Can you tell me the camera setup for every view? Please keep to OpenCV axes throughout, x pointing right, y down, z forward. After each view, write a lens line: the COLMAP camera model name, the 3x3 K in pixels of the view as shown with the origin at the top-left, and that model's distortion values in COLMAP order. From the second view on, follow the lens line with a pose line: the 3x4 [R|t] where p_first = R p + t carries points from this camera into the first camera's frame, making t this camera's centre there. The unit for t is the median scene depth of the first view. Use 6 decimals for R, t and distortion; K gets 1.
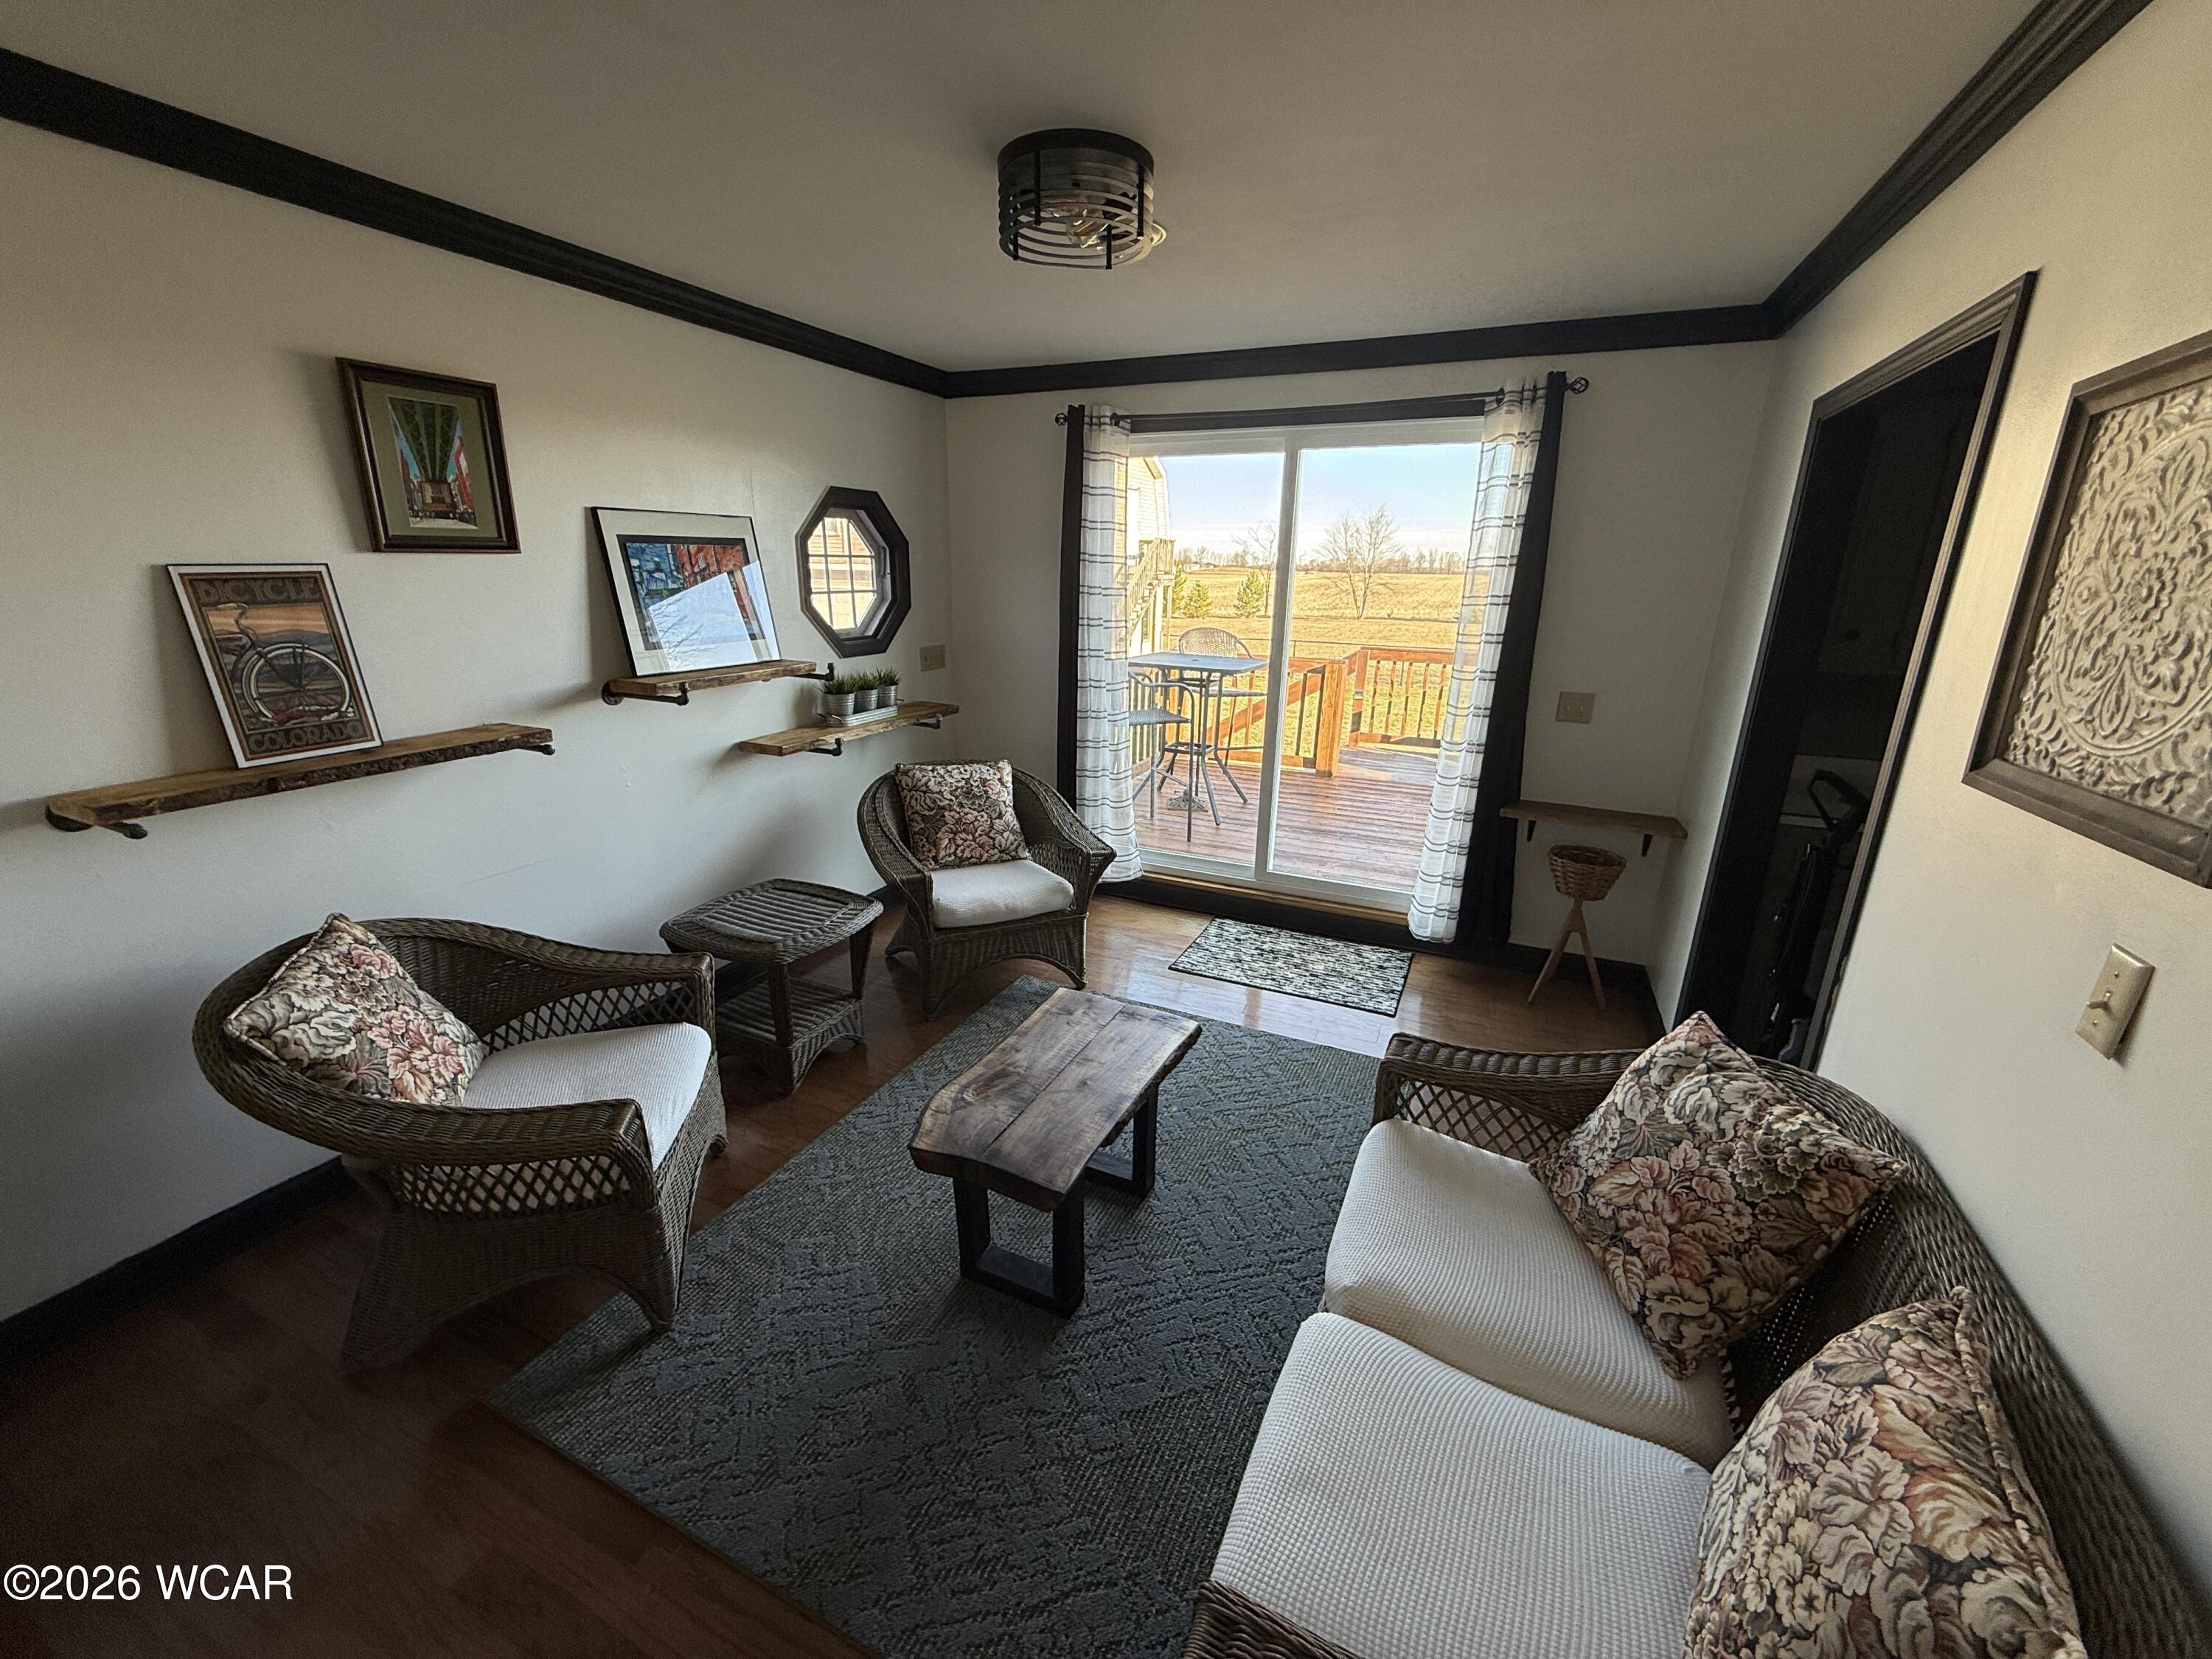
lens RADIAL K [[888.3, 0, 1102.2], [0, 888.3, 828.5], [0, 0, 1]] dist [0.009389, -0.000497]
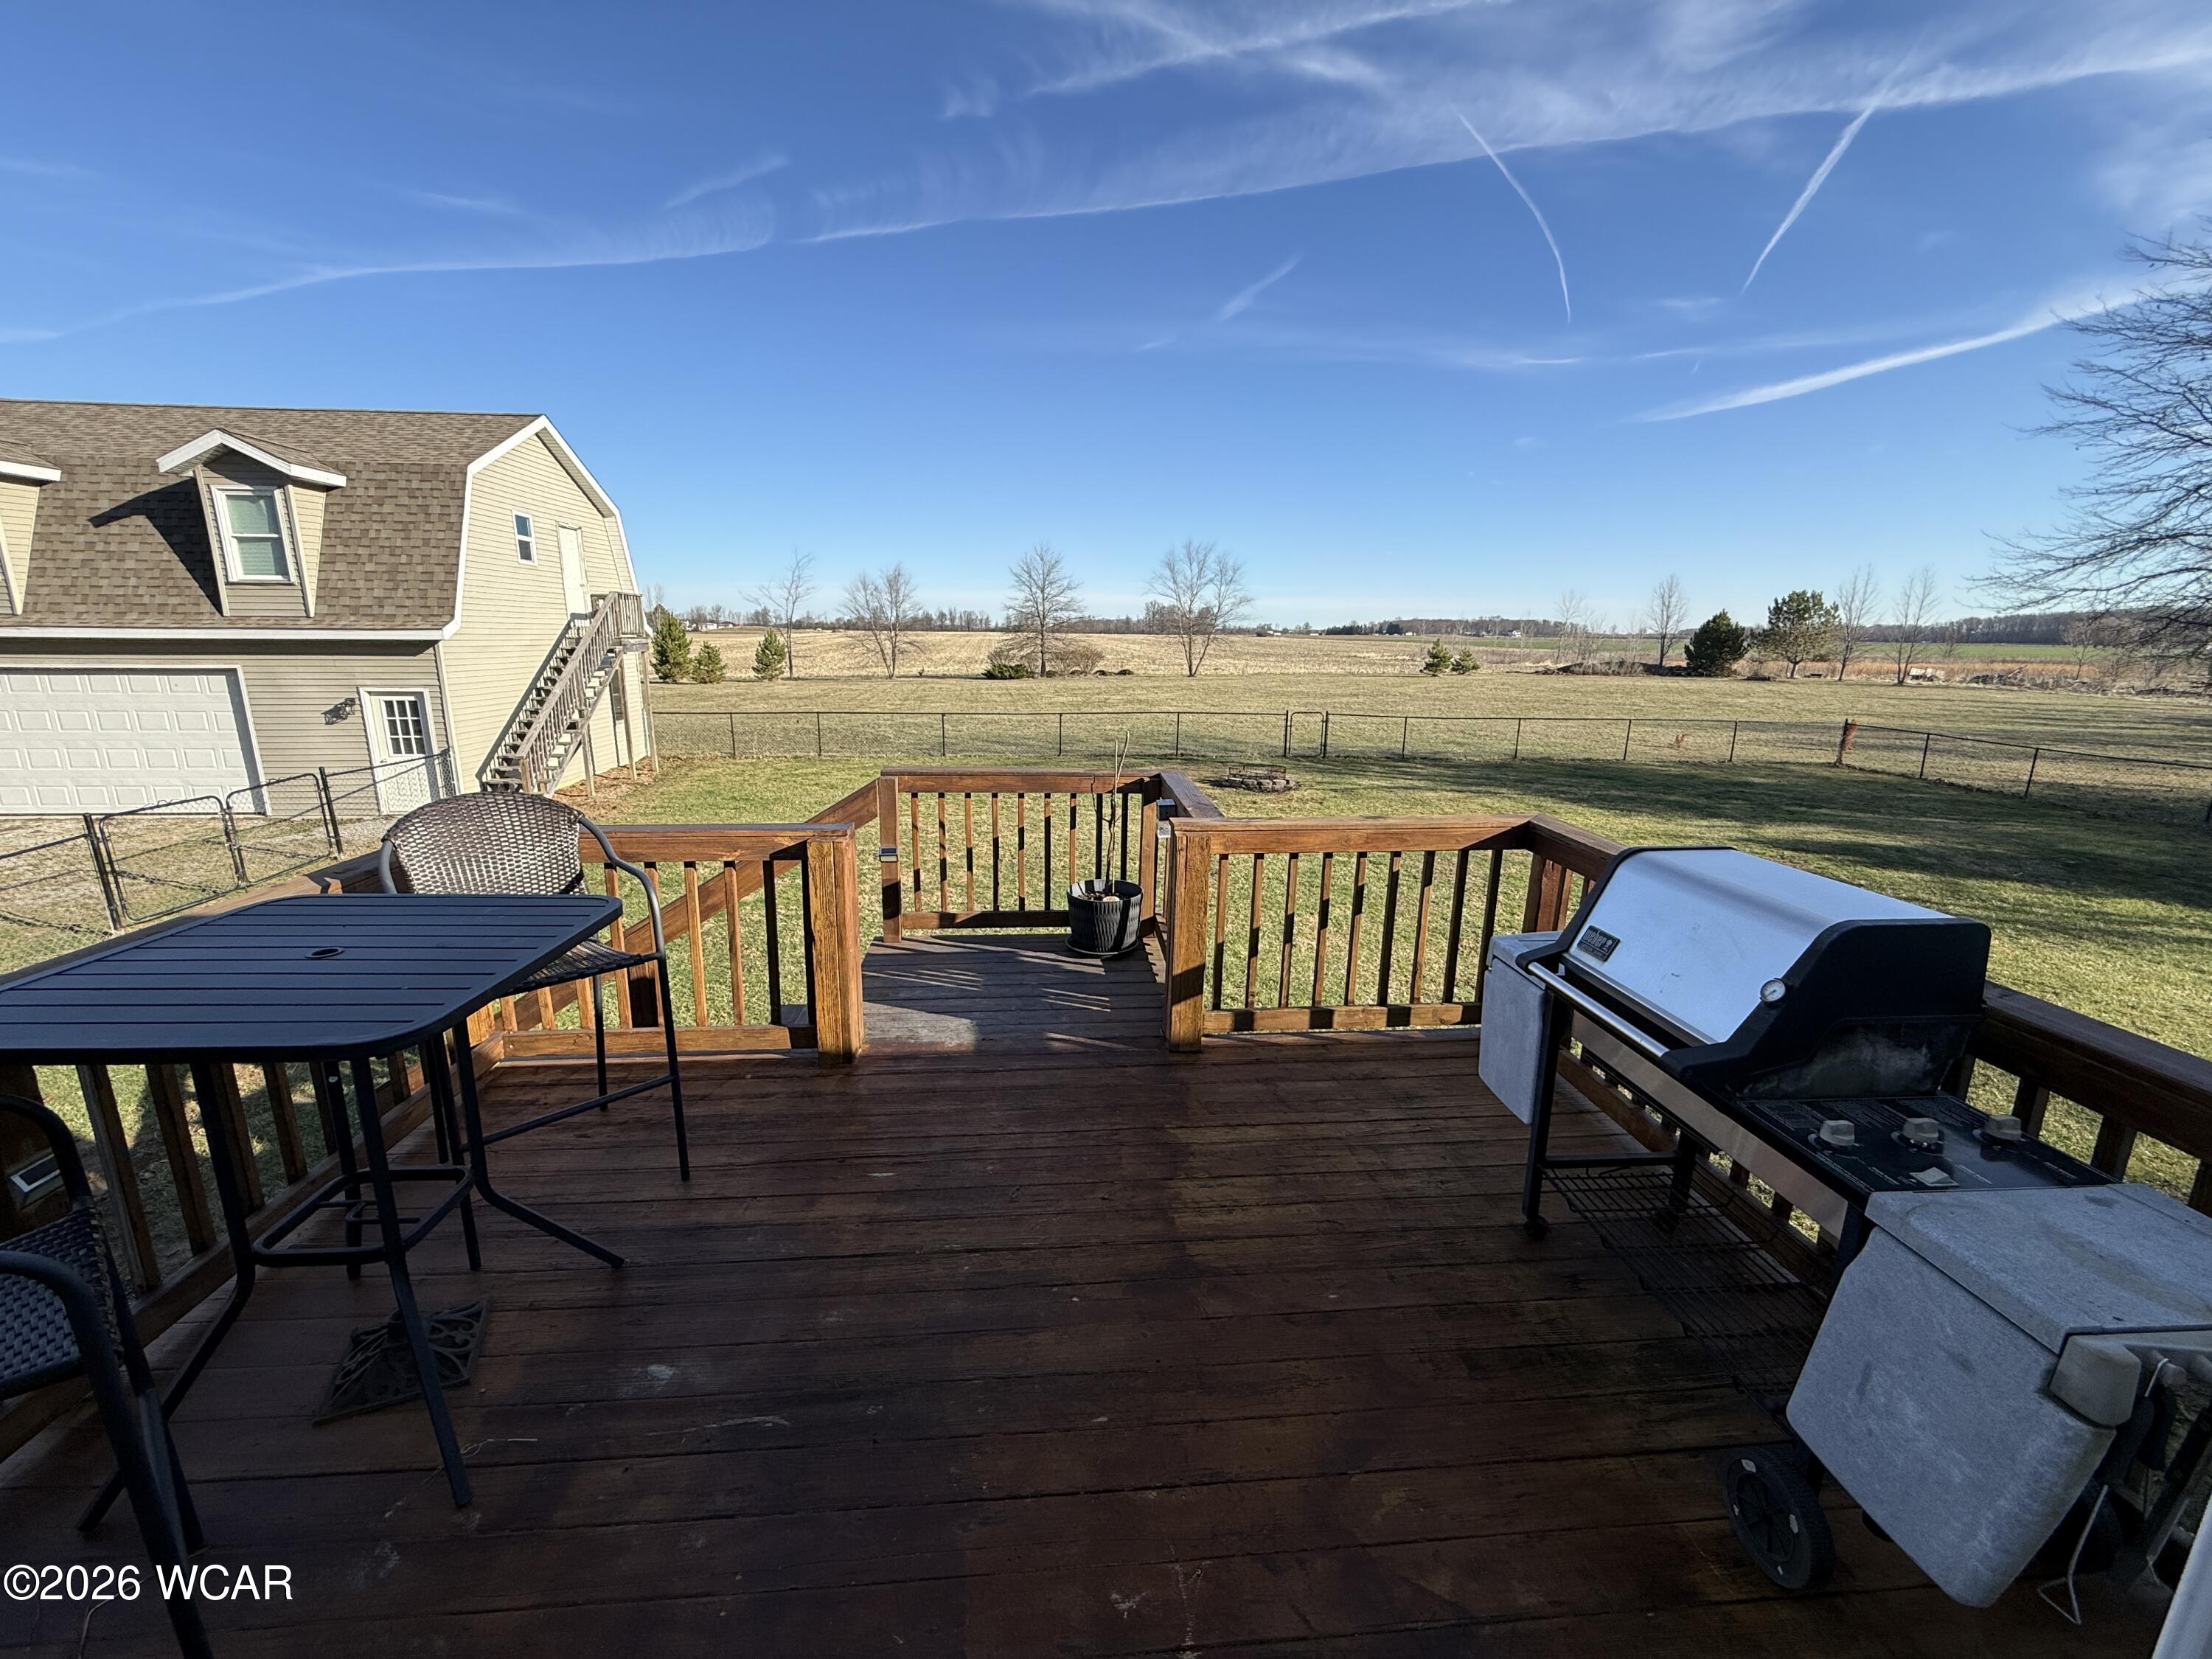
lens RADIAL K [[888.3, 0, 1096.4], [0, 888.3, 834.7], [0, 0, 1]] dist [0.009389, -0.000497]
pose [[0.878910, -0.116638, 0.462508, 0.016719], [0.141517, 0.989747, -0.019327, -0.015516], [-0.455511, 0.082440, 0.886405, 0.050504]]
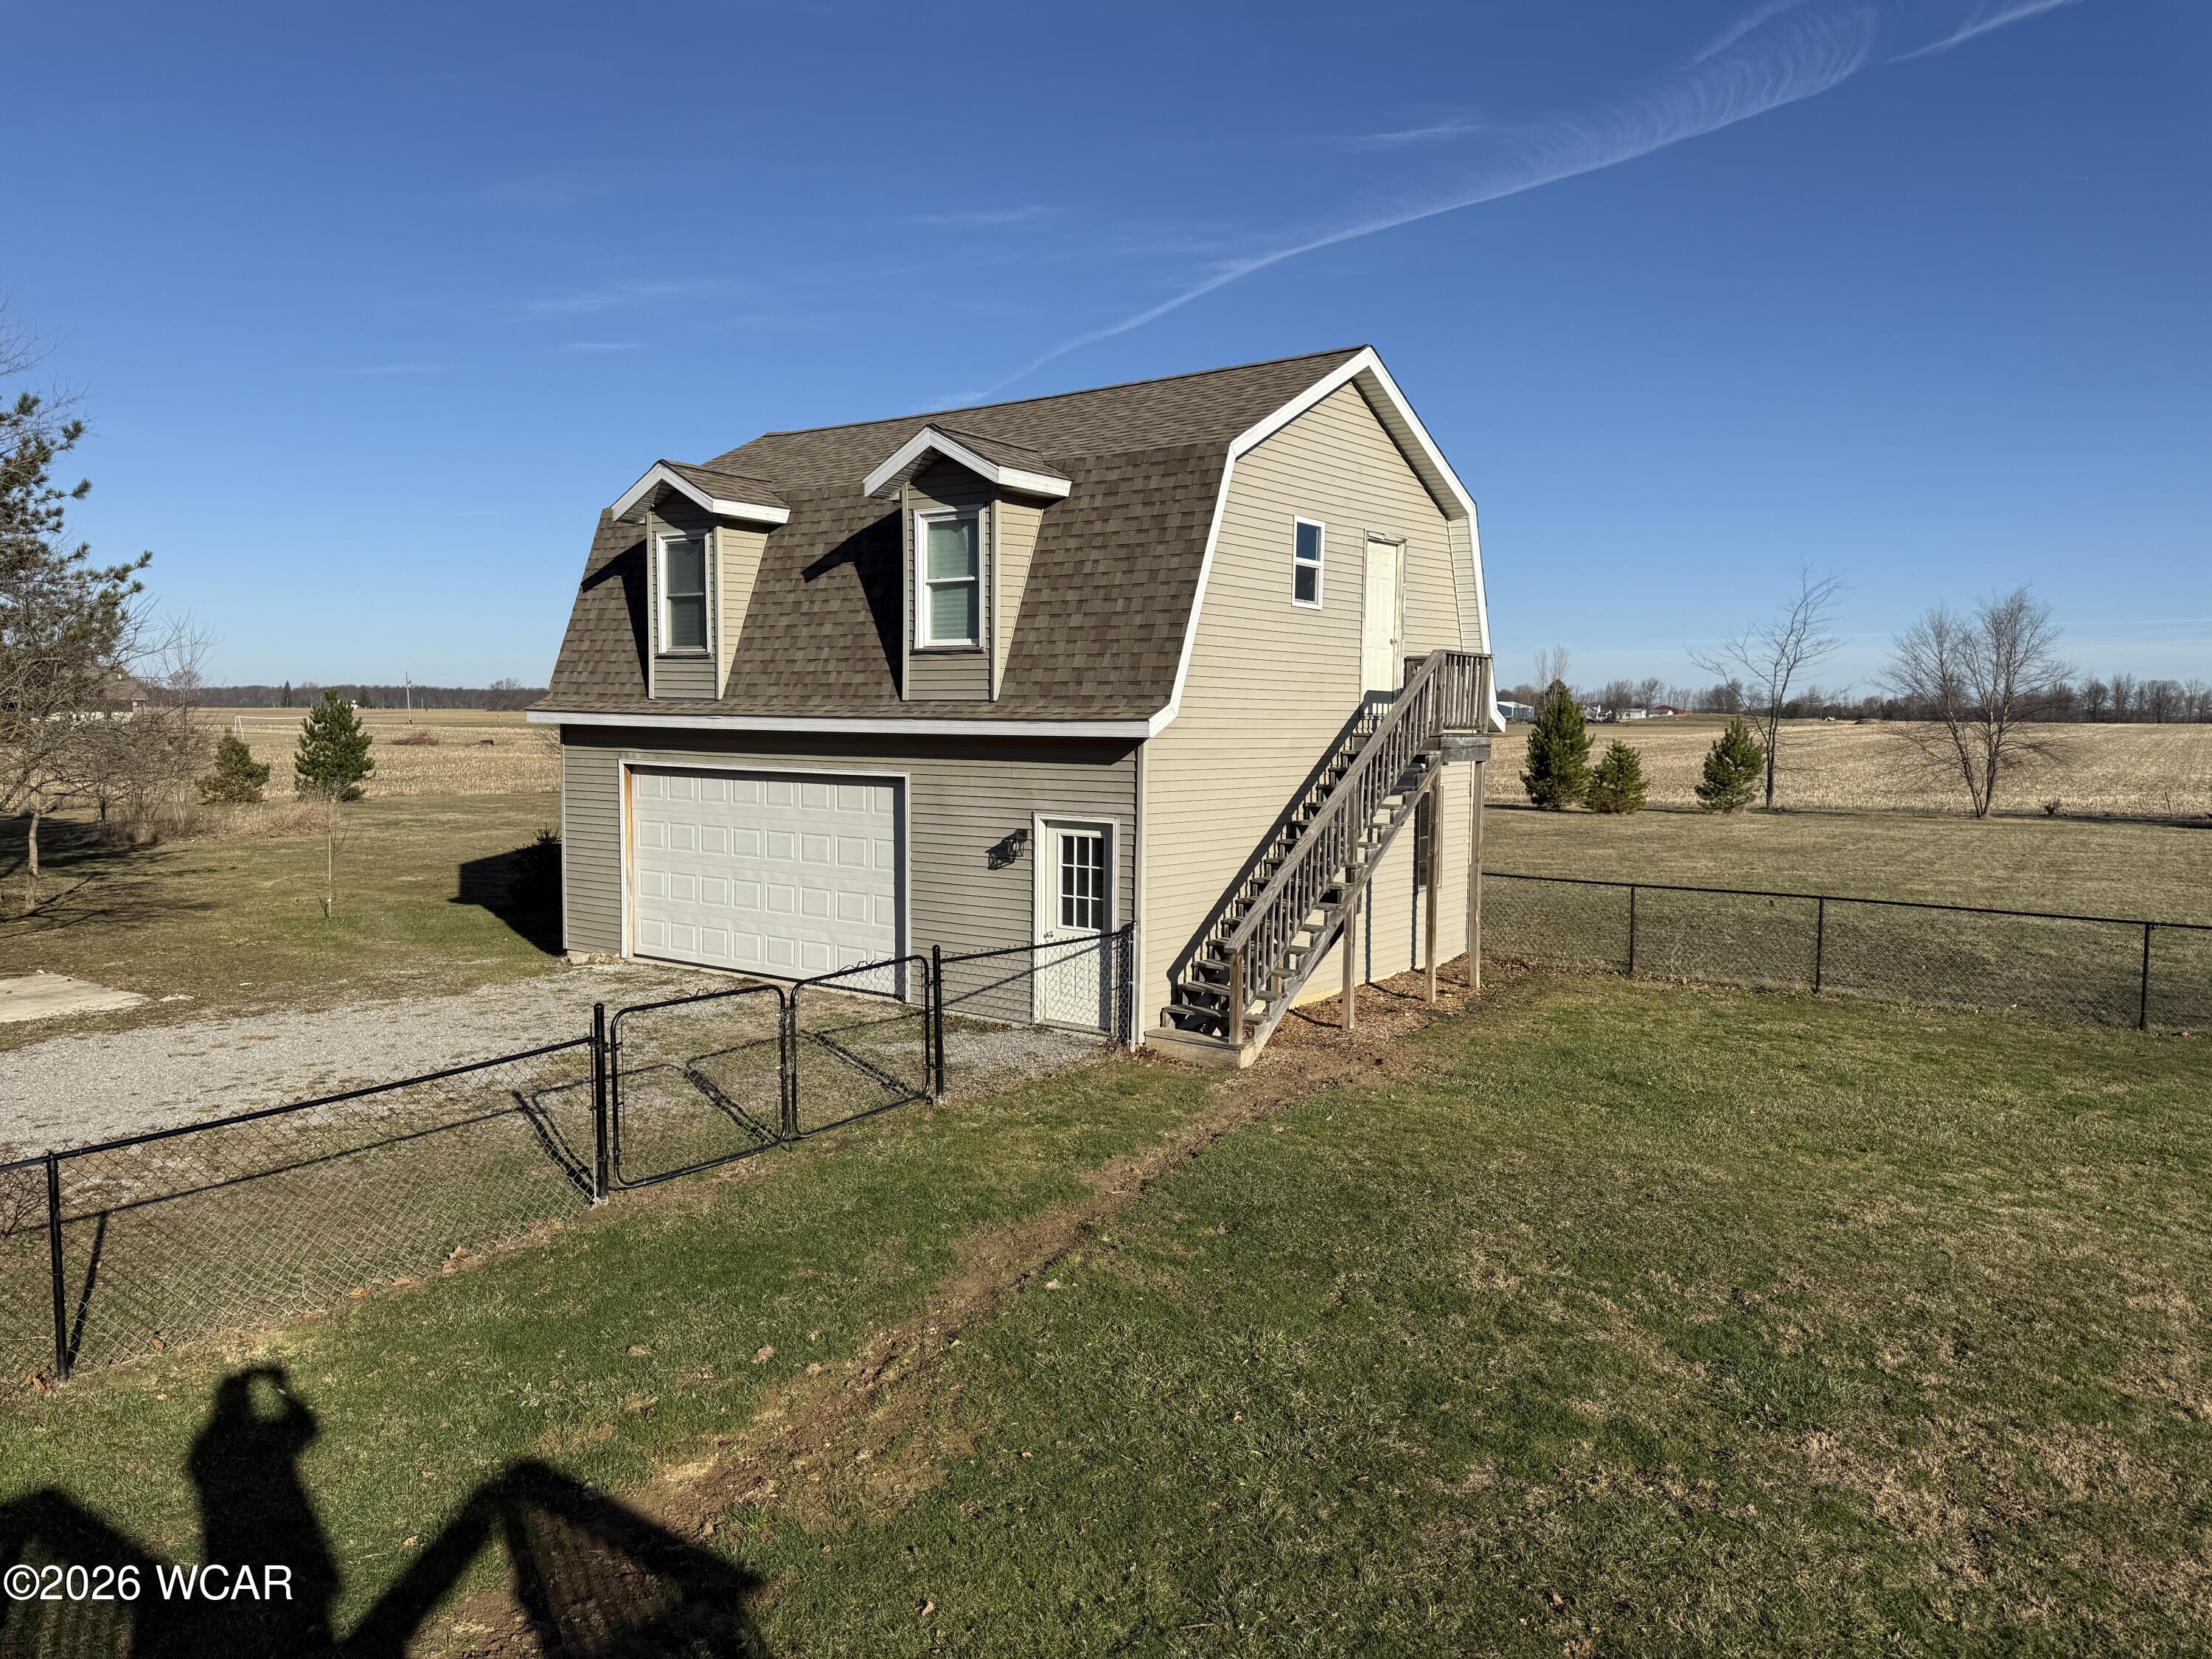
lens RADIAL K [[1543.1, 0, 1117.3], [0, 1543.1, 825.2], [0, 0, 1]] dist [0.056753, -0.018244]
pose [[0.974760, 0.009976, -0.223030, 0.026788], [-0.057276, 0.976740, -0.206636, -0.032121], [0.215781, 0.214195, 0.952659, 0.106908]]
